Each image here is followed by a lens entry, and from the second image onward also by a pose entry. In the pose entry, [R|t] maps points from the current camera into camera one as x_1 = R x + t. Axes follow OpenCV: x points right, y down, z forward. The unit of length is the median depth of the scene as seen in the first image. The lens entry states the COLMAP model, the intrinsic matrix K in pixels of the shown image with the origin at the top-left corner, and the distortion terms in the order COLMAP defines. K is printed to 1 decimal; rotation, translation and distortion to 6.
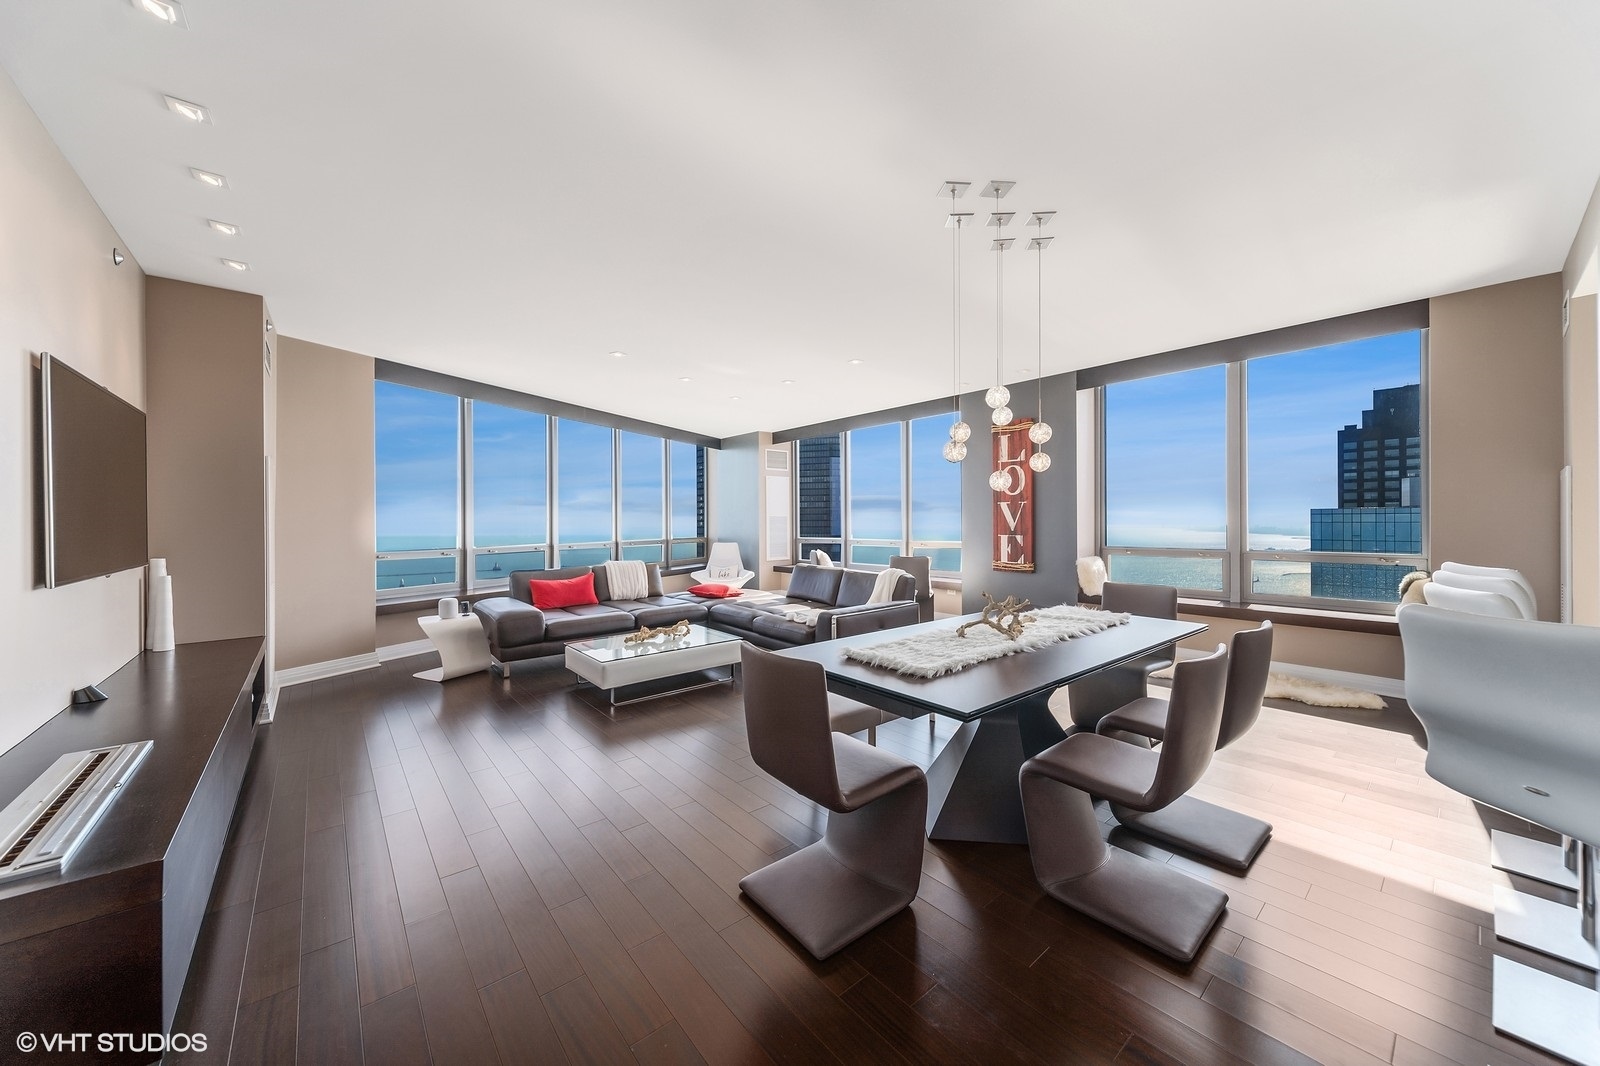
lens RADIAL K [[567.5, 0, 792.2], [0, 567.5, 518.7], [0, 0, 1]] dist [0.002978, -0.000038]
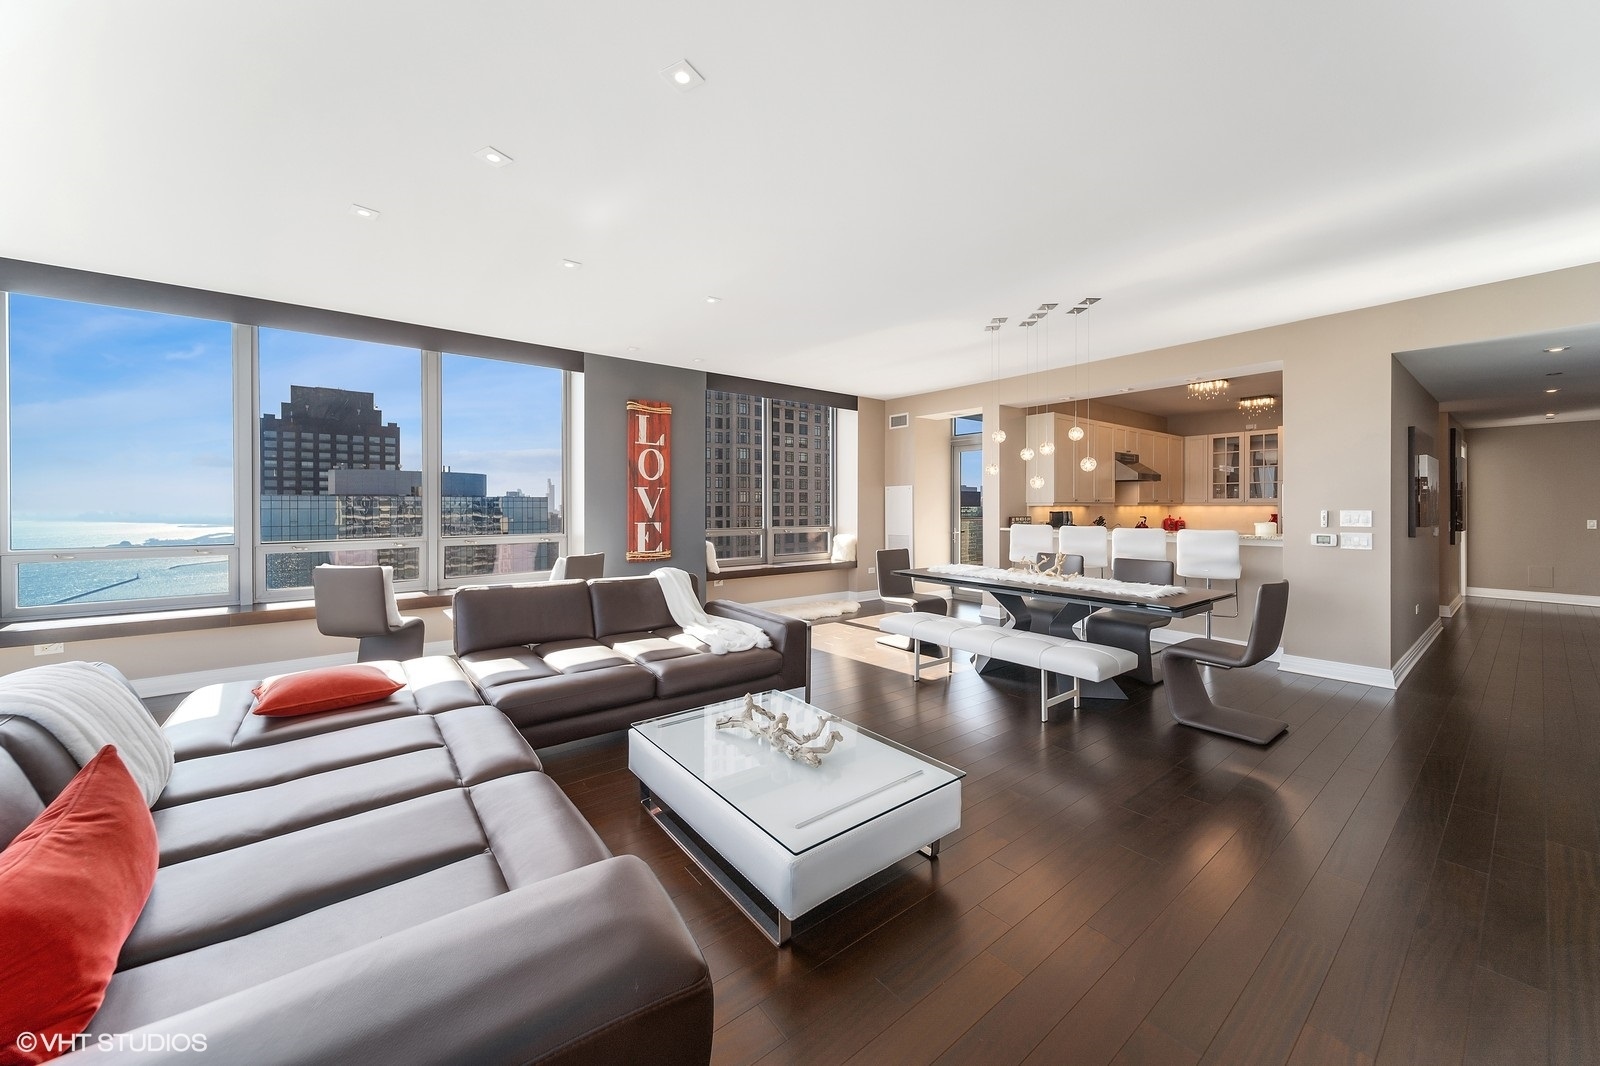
lens RADIAL K [[560.9, 0, 796.6], [0, 560.9, 509.7], [0, 0, 1]] dist [0.007025, -0.000127]
pose [[0.023991, -0.004183, 0.999703, -0.532900], [-0.004062, 0.999983, 0.004281, 0.002575], [-0.999704, -0.004164, 0.023974, 0.719071]]
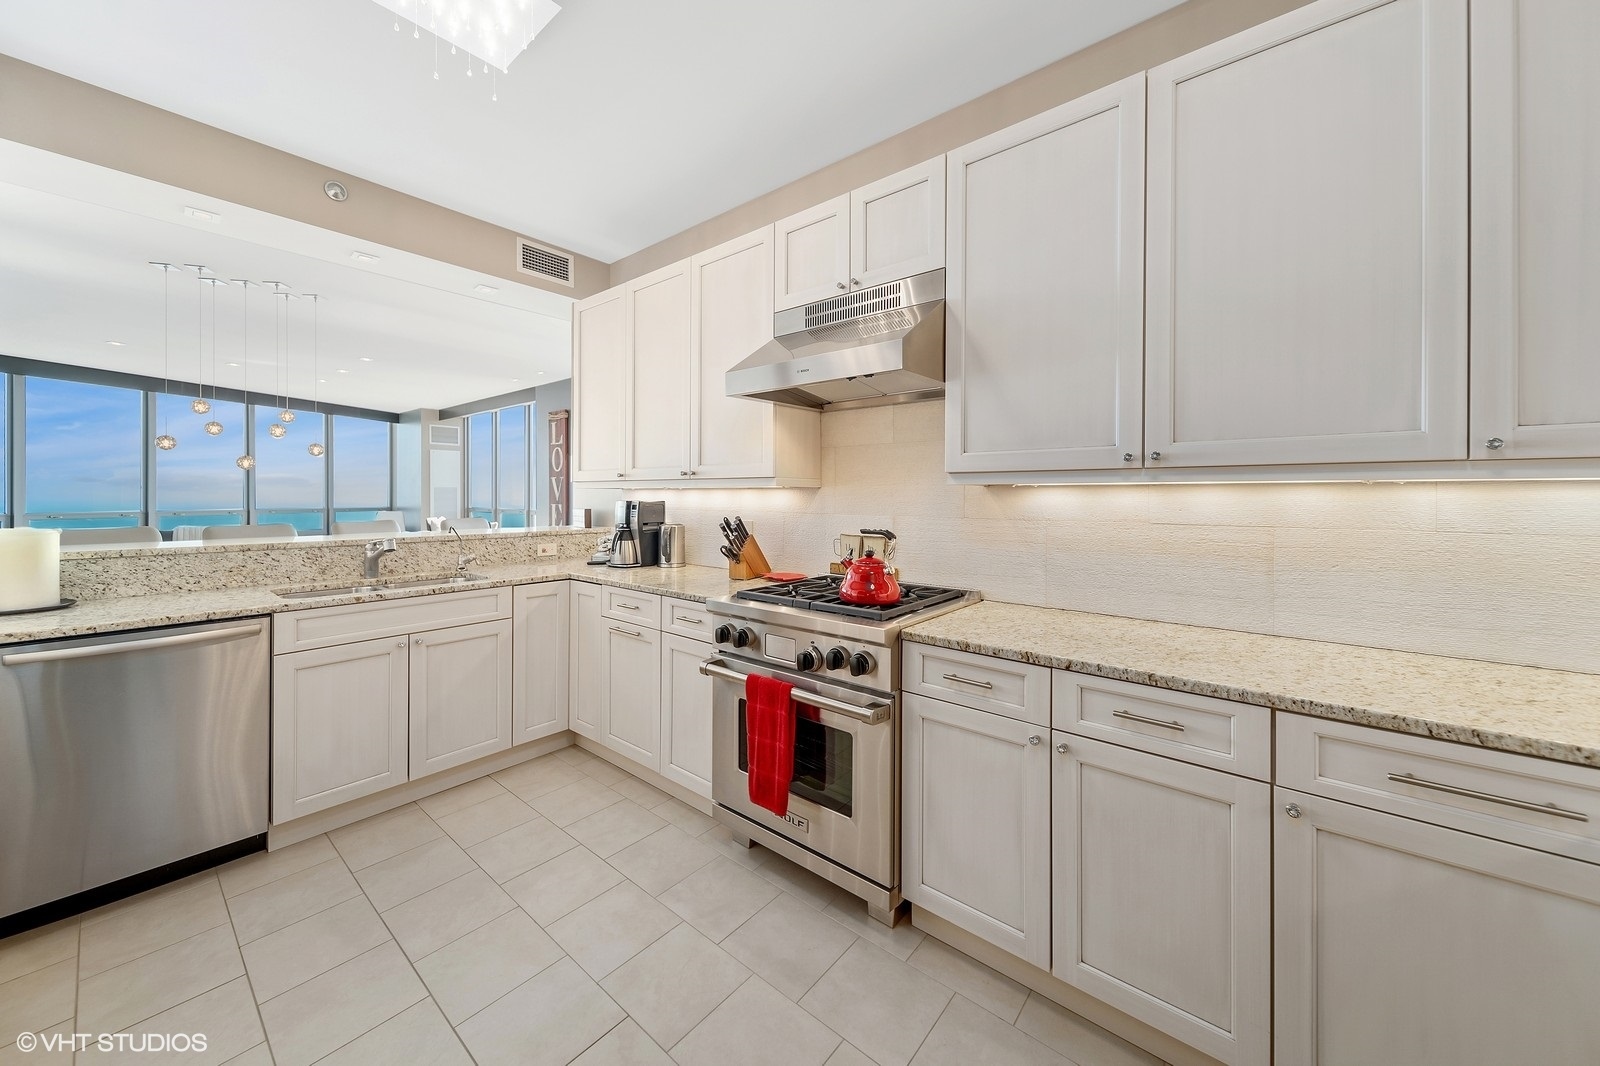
lens RADIAL K [[577.6, 0, 796.1], [0, 577.6, 503.4], [0, 0, 1]] dist [-0.001457, -0.000375]
pose [[0.982407, 0.007879, 0.186588, 0.648798], [-0.011060, 0.999811, 0.016013, 0.001311], [-0.186427, -0.017795, 0.982308, -0.314747]]
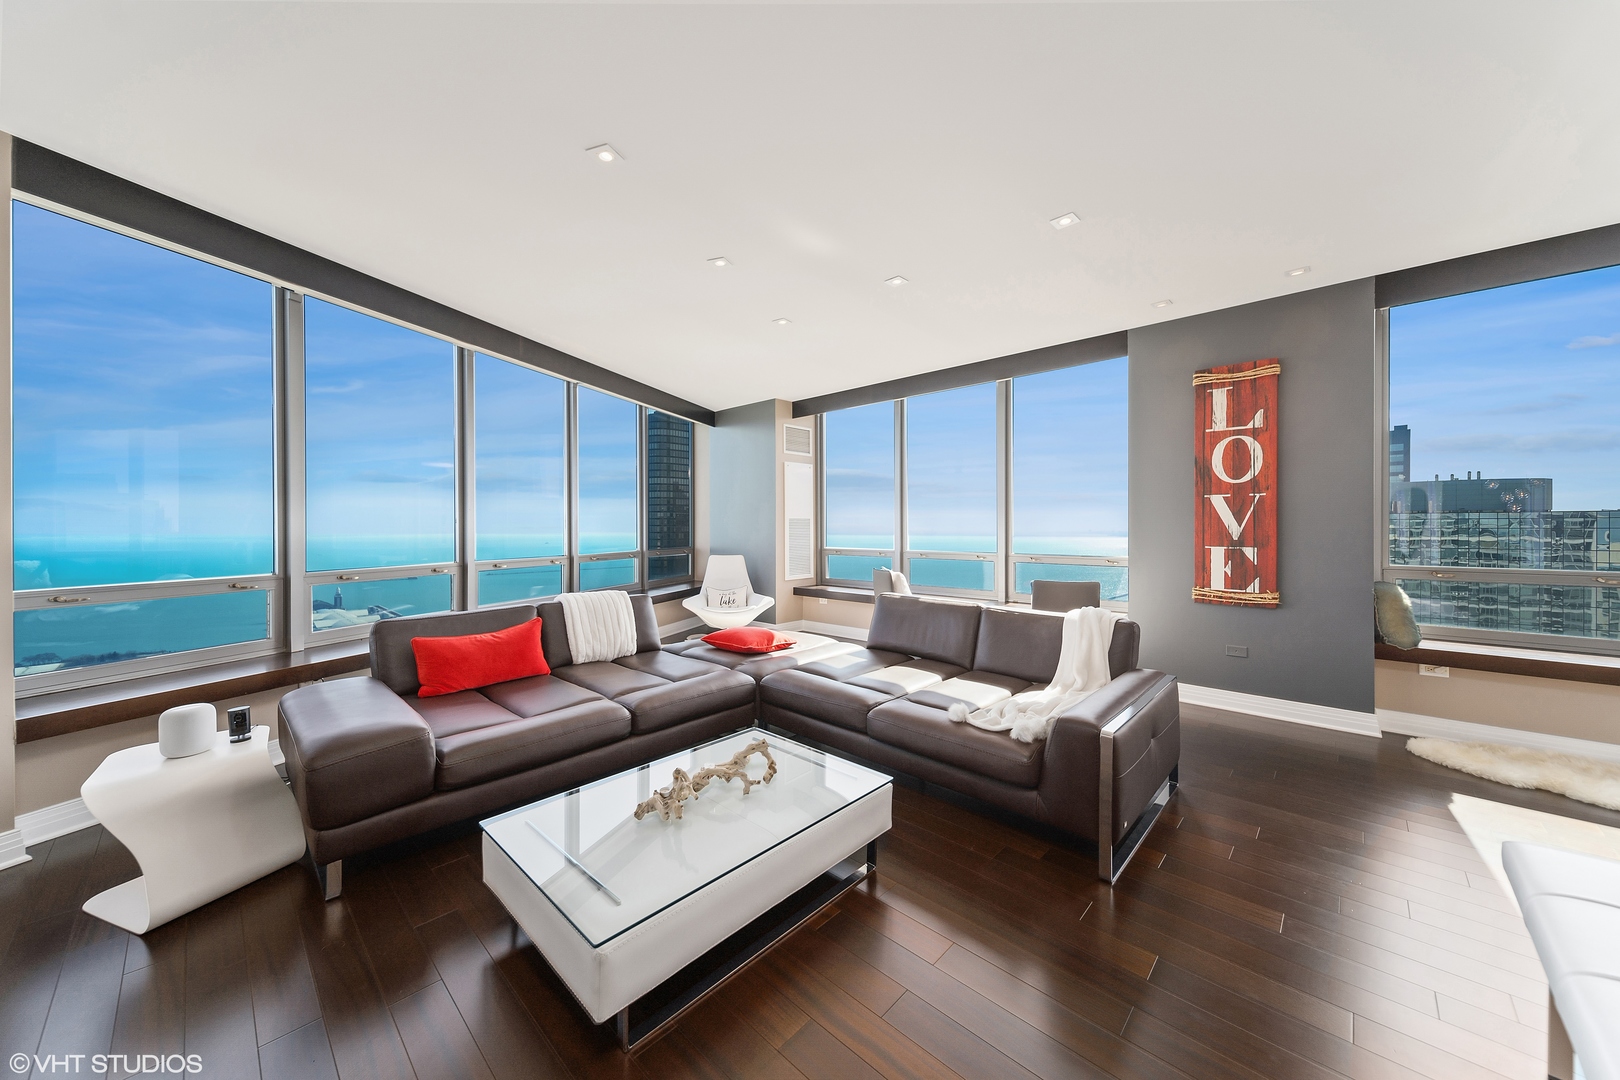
lens RADIAL K [[577.8, 0, 801.1], [0, 577.8, 527.7], [0, 0, 1]] dist [0.008181, 0.000186]
pose [[0.993555, 0.001406, 0.113346, -0.159893], [-0.002119, 0.999979, 0.006171, 0.004608], [-0.113335, -0.006371, 0.993536, 0.407422]]
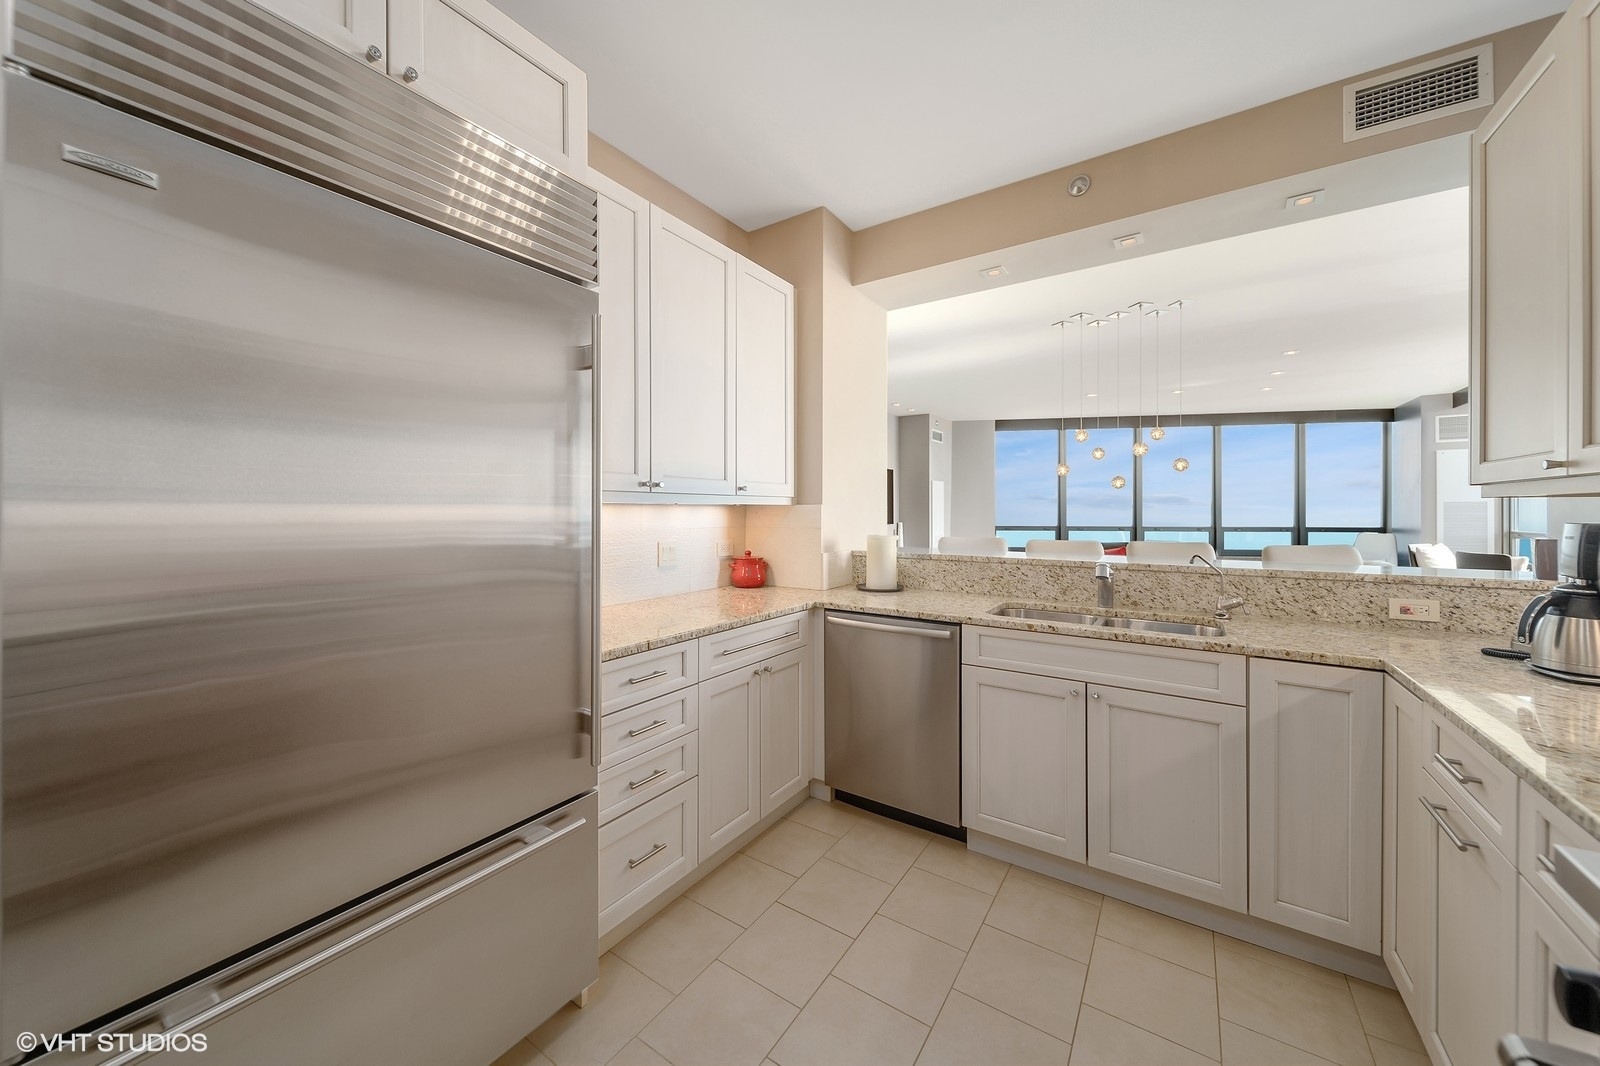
lens RADIAL K [[576.6, 0, 786.1], [0, 576.6, 513.4], [0, 0, 1]] dist [-0.000313, -0.000320]
pose [[0.268513, 0.009740, -0.963227, 0.721853], [0.001196, 0.999945, 0.010445, 0.002386], [0.963275, -0.003957, 0.268487, -0.133526]]
